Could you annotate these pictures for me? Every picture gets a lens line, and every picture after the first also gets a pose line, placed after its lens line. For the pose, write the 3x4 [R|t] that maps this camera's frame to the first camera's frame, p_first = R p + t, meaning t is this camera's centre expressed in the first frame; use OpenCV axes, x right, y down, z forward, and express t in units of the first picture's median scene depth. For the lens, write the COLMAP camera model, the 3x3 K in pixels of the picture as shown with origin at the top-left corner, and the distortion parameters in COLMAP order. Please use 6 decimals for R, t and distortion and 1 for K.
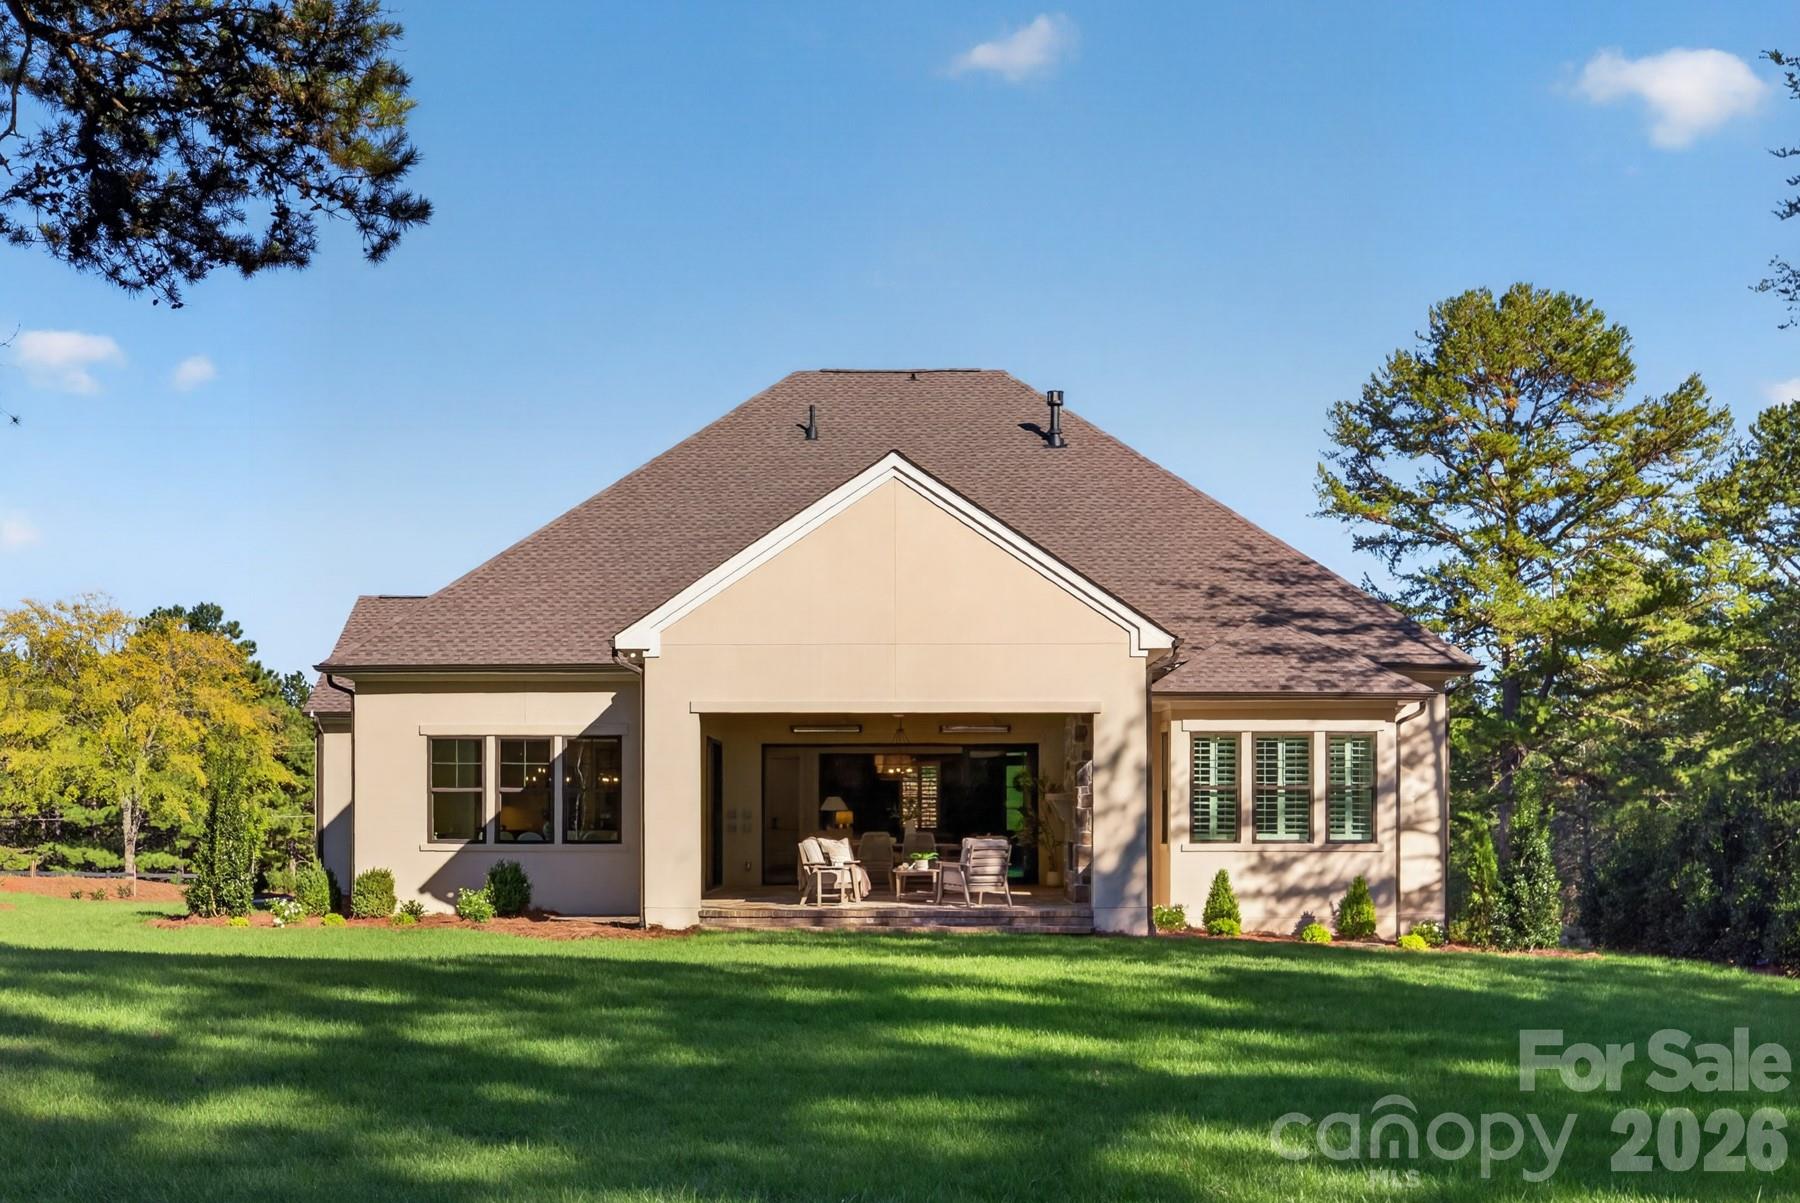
lens RADIAL K [[790.0, 0, 900.0], [0, 790.0, 601.5], [0, 0, 1]] dist [0.001254, 0.000243]
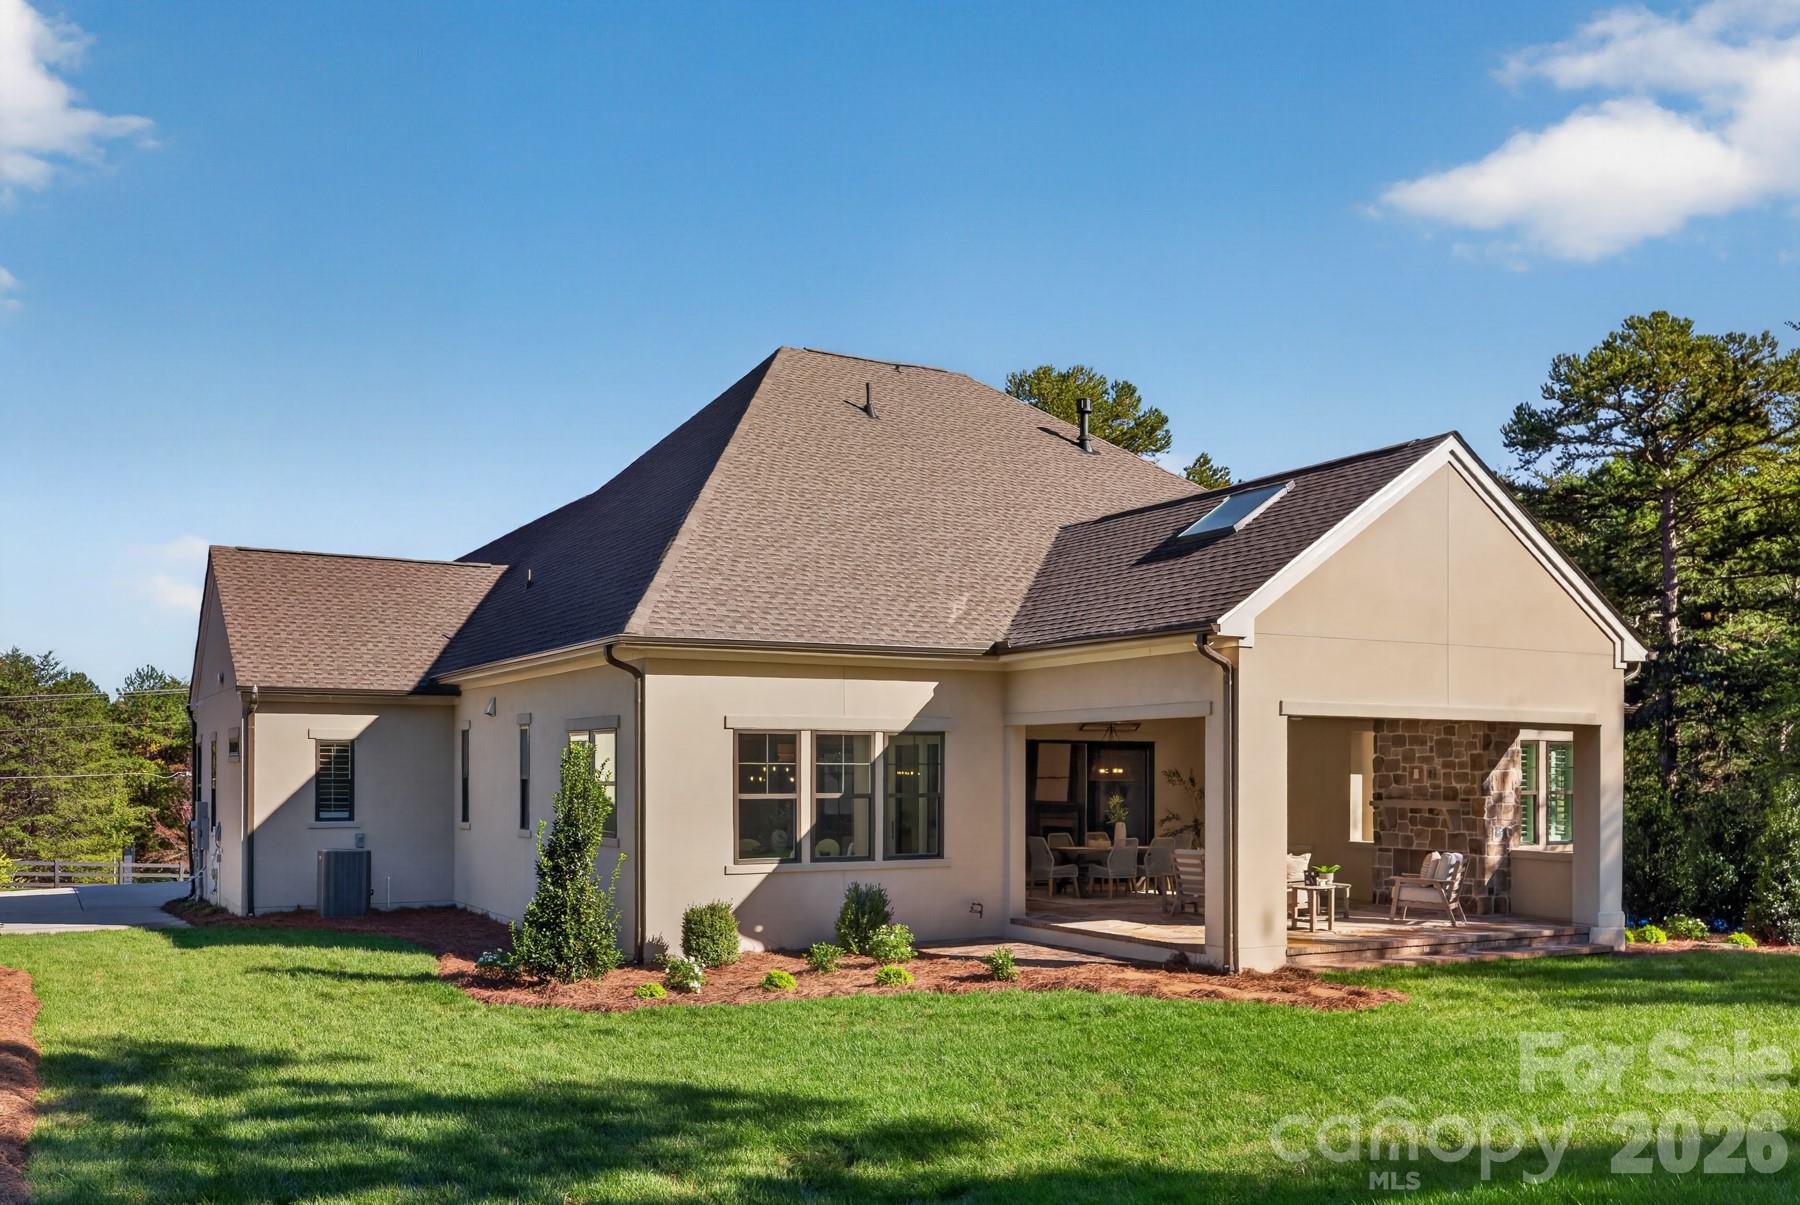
lens RADIAL K [[755.6, 0, 900.0], [0, 755.6, 602.5], [0, 0, 1]] dist [0.003833, 0.000745]
pose [[0.969062, 0.060884, 0.239192, -0.621466], [-0.062317, 0.998055, -0.001573, 0.034518], [-0.238822, -0.013381, 0.970971, 0.225521]]
